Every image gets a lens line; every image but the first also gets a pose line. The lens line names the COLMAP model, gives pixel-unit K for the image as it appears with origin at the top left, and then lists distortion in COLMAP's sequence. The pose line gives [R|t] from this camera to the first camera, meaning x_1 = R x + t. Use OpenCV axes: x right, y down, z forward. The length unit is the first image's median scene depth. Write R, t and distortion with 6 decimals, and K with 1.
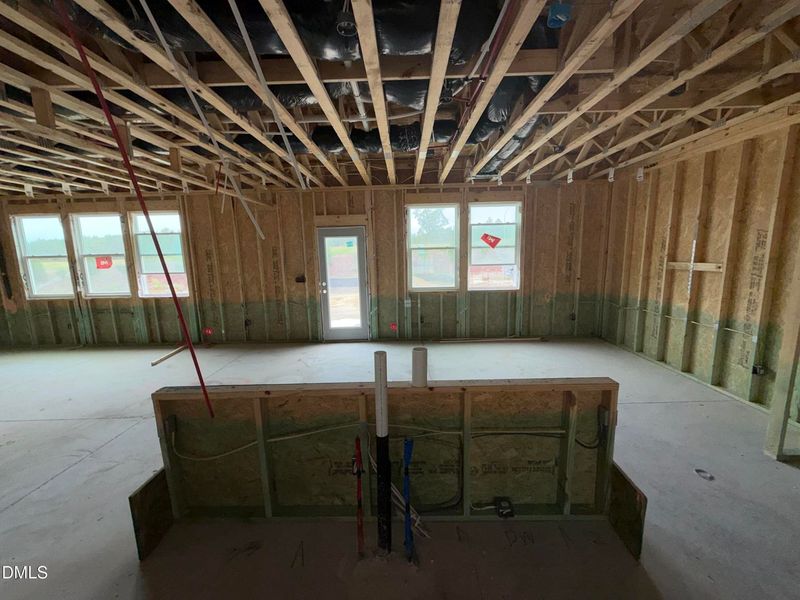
lens RADIAL K [[325.3, 0, 400.0], [0, 325.3, 300.0], [0, 0, 1]] dist [-0.000655, -0.000085]
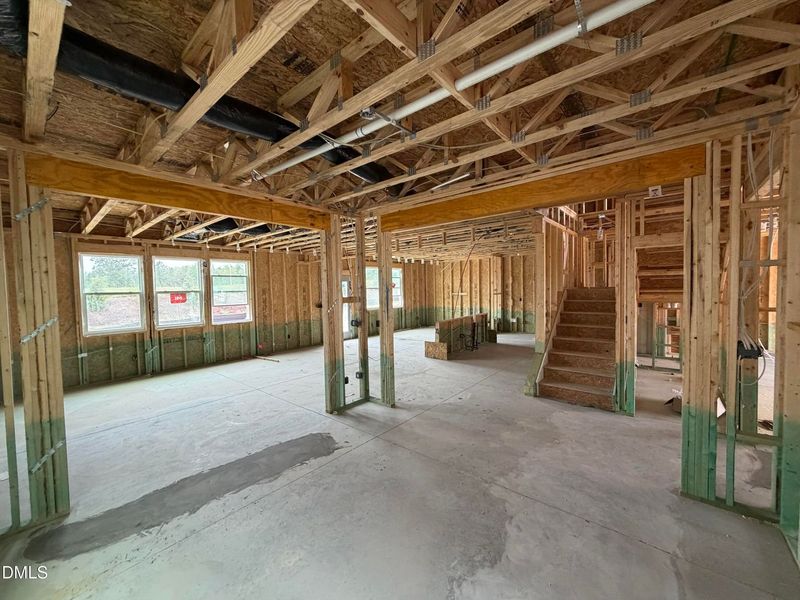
lens RADIAL K [[325.3, 0, 400.0], [0, 325.3, 300.0], [0, 0, 1]] dist [-0.000655, -0.000085]
pose [[0.629565, -0.020321, 0.776682, -1.315728], [0.128319, 0.988649, -0.078146, 0.087823], [-0.766278, 0.148861, 0.625027, -0.358174]]
